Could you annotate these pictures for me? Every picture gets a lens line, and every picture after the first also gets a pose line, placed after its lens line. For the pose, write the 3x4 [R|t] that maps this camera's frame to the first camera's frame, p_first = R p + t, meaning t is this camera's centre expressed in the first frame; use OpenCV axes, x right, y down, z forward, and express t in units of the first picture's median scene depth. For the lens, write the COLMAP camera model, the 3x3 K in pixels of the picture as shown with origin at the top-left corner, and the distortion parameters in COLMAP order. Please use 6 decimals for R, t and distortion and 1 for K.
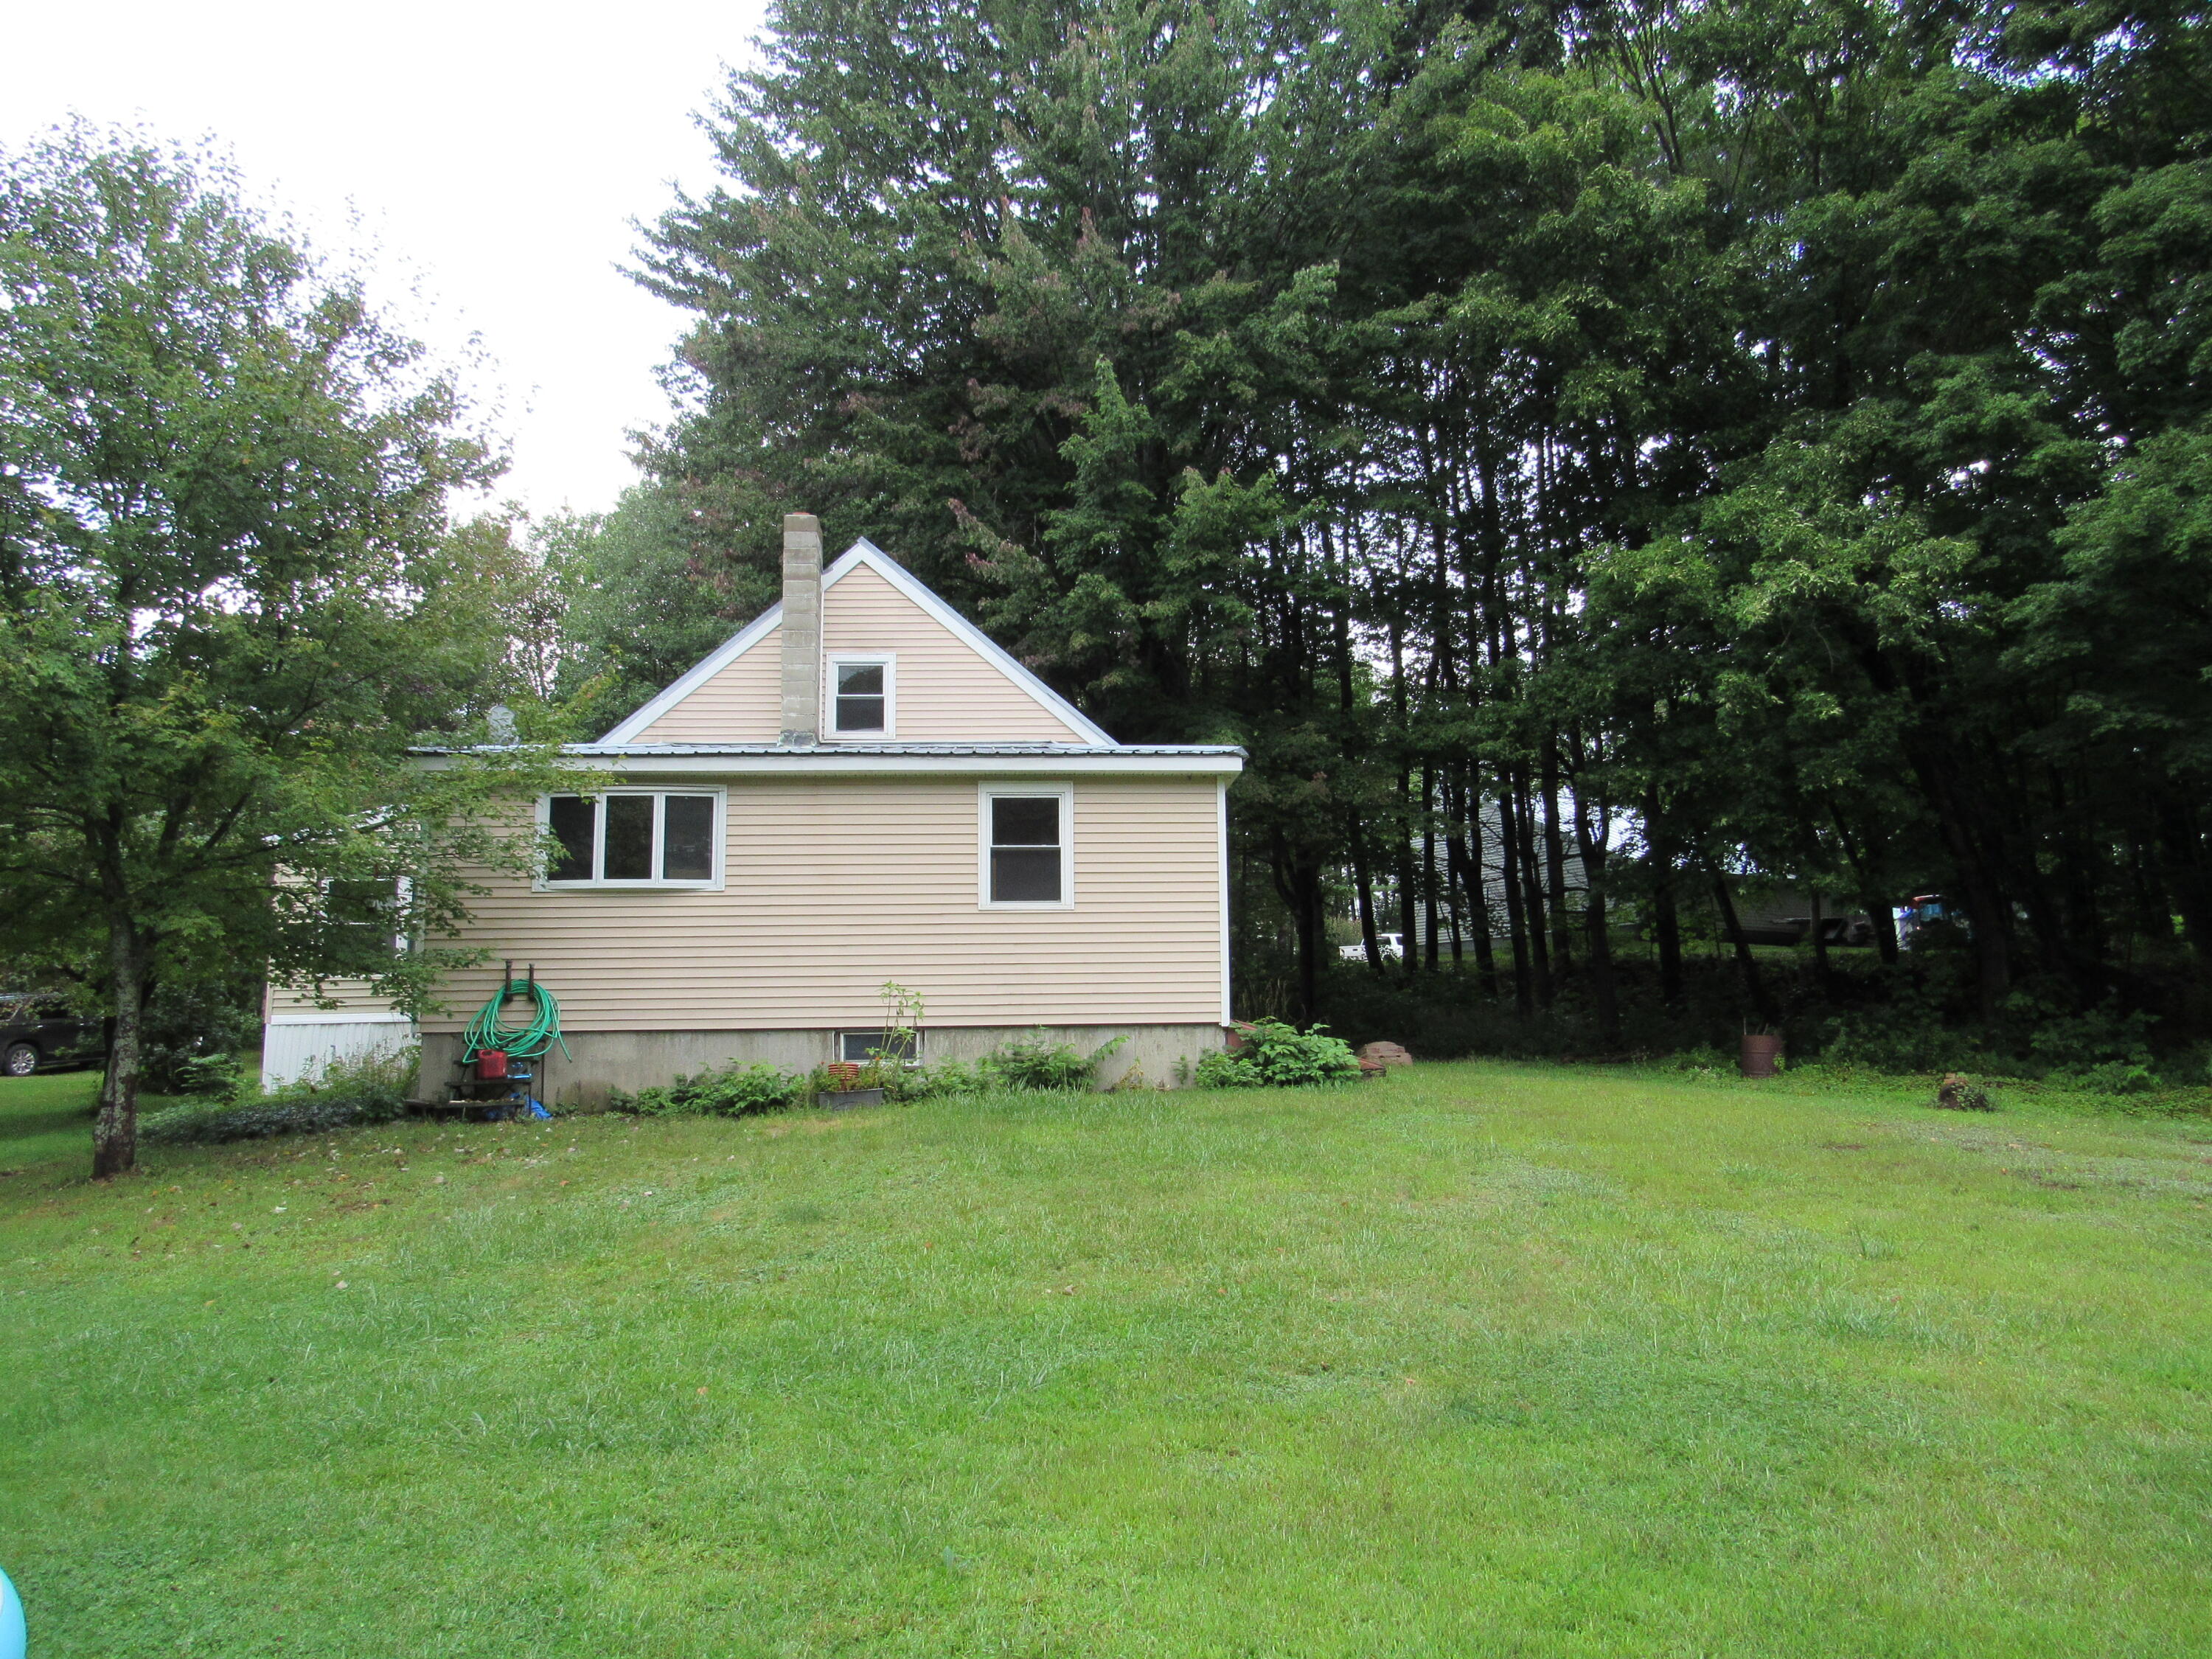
lens RADIAL K [[1575.5, 0, 1106.9], [0, 1575.5, 829.8], [0, 0, 1]] dist [-0.005839, -0.001957]
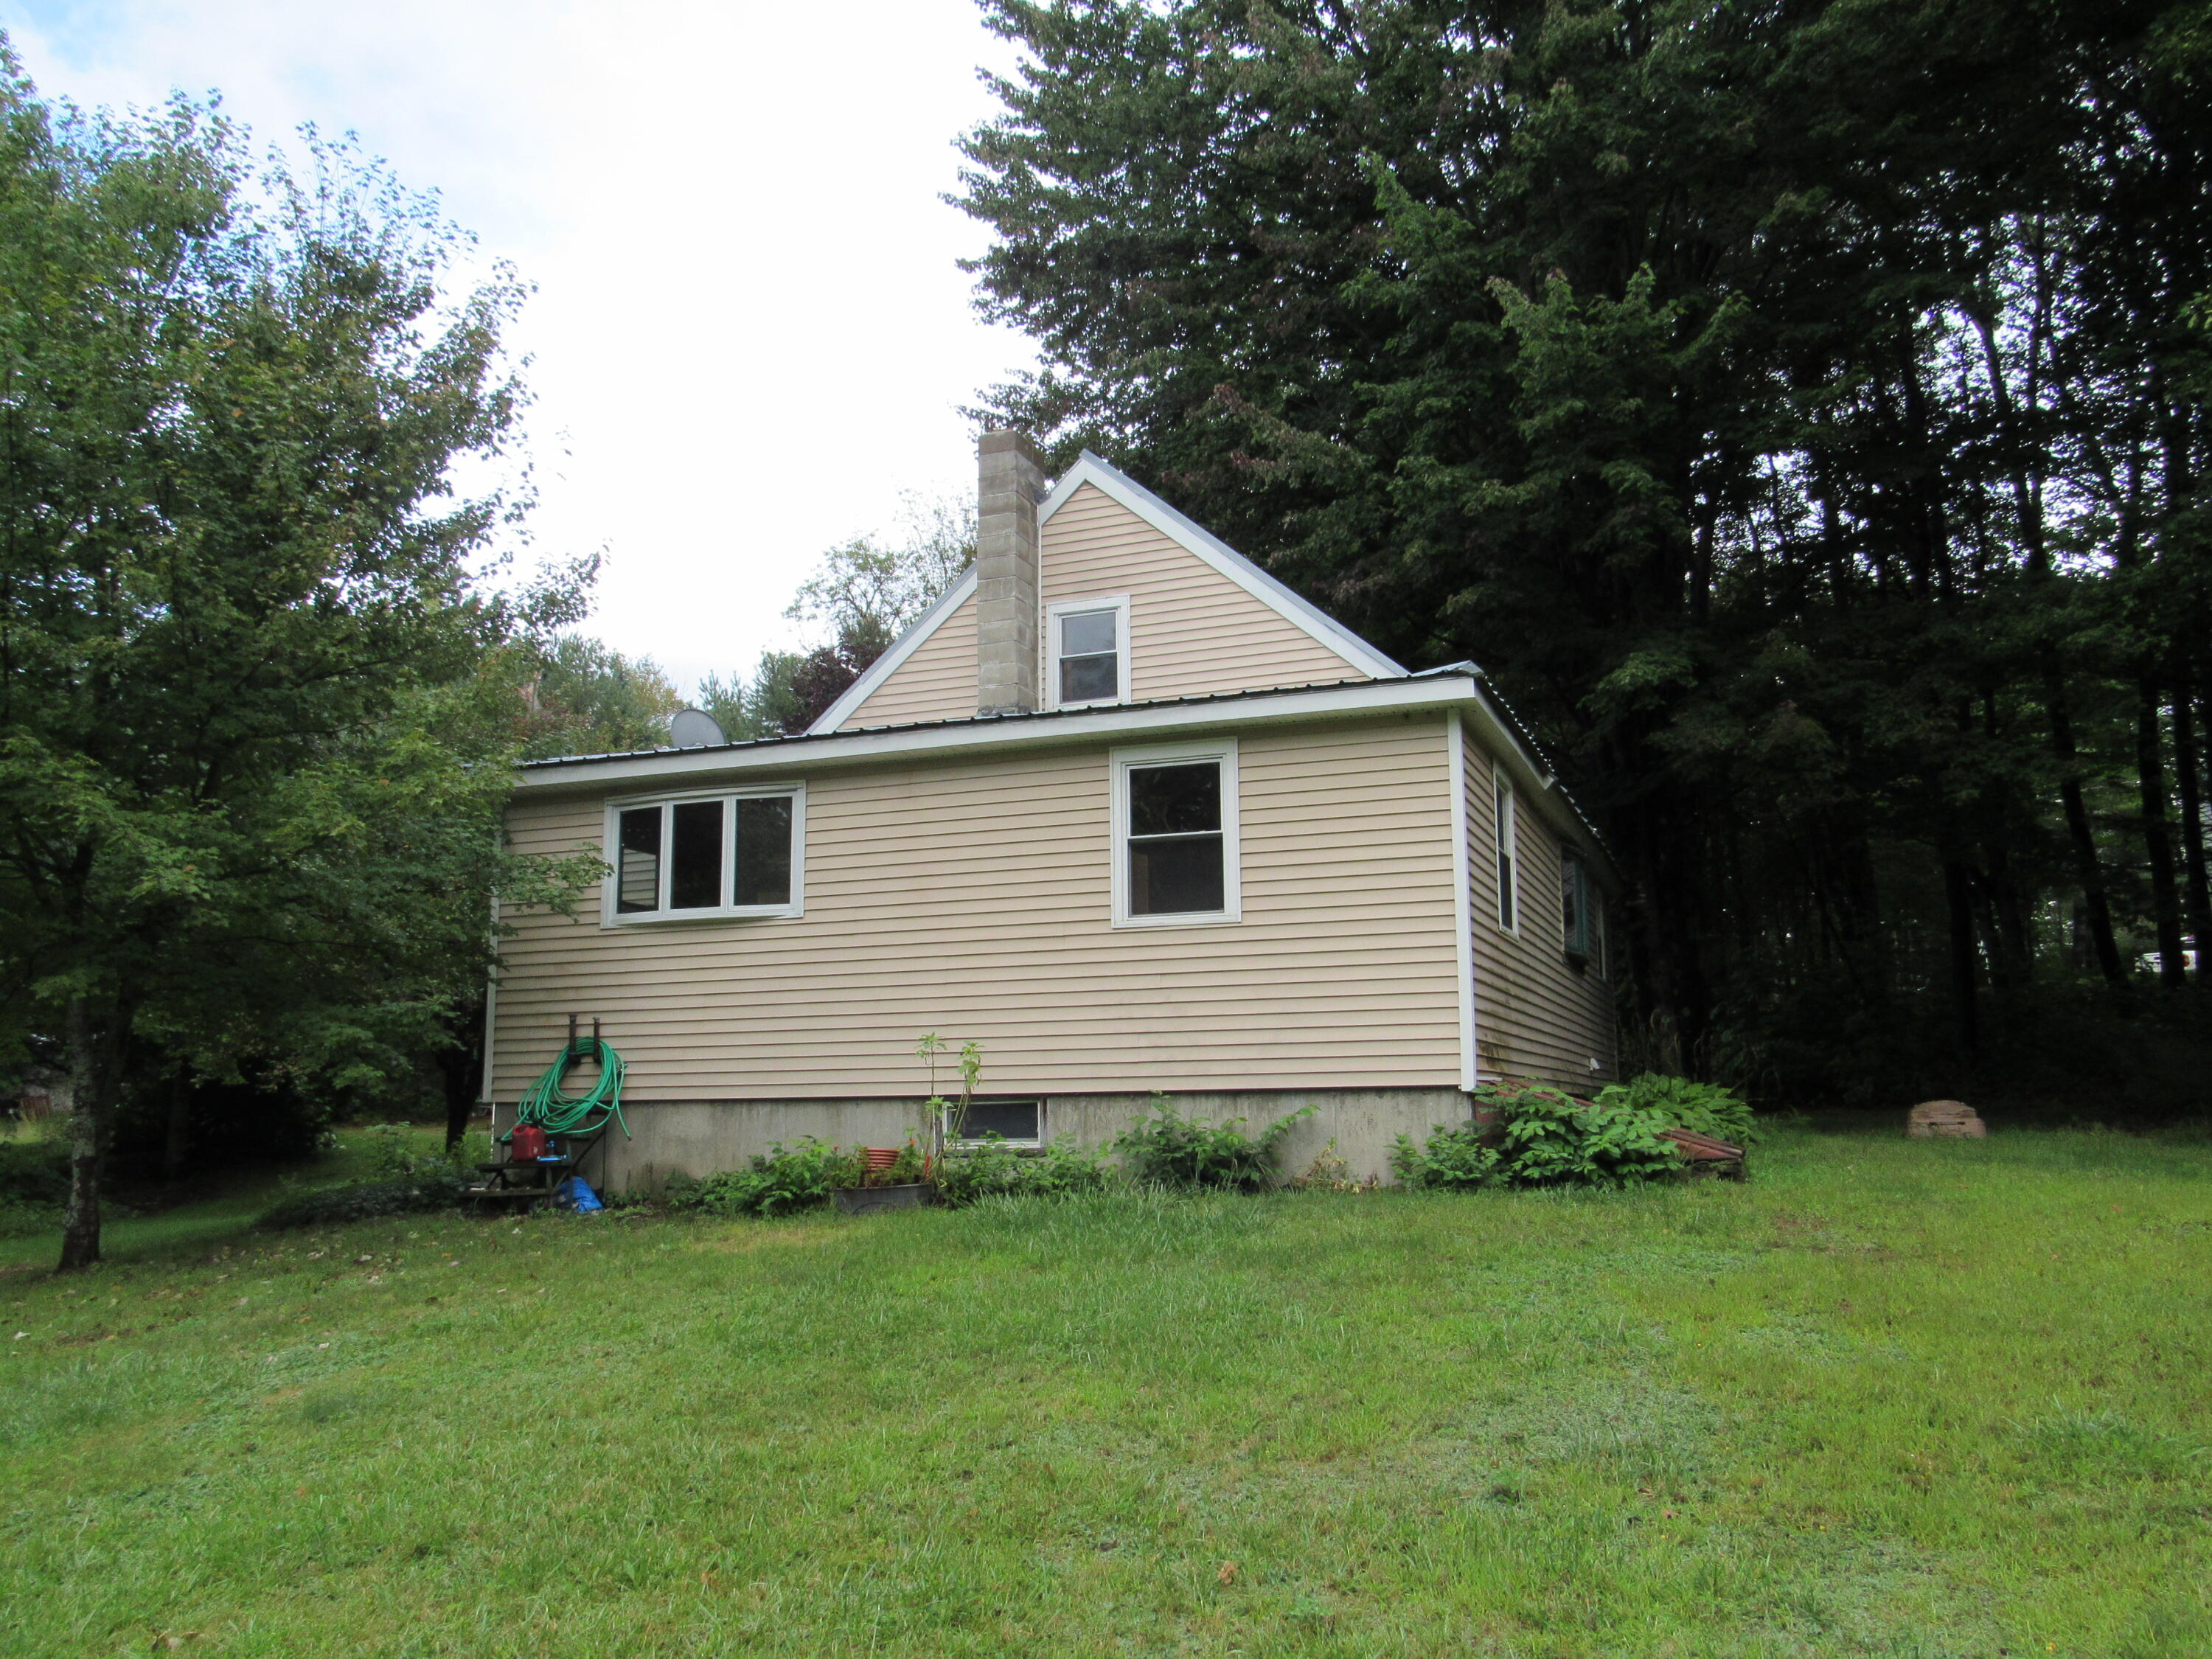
lens RADIAL K [[1753.4, 0, 1103.9], [0, 1753.4, 829.8], [0, 0, 1]] dist [-0.025181, 0.001416]
pose [[0.903055, -0.066187, -0.424395, 0.255727], [0.062766, 0.997785, -0.022053, 0.024139], [0.424914, -0.006722, 0.905209, 0.287821]]
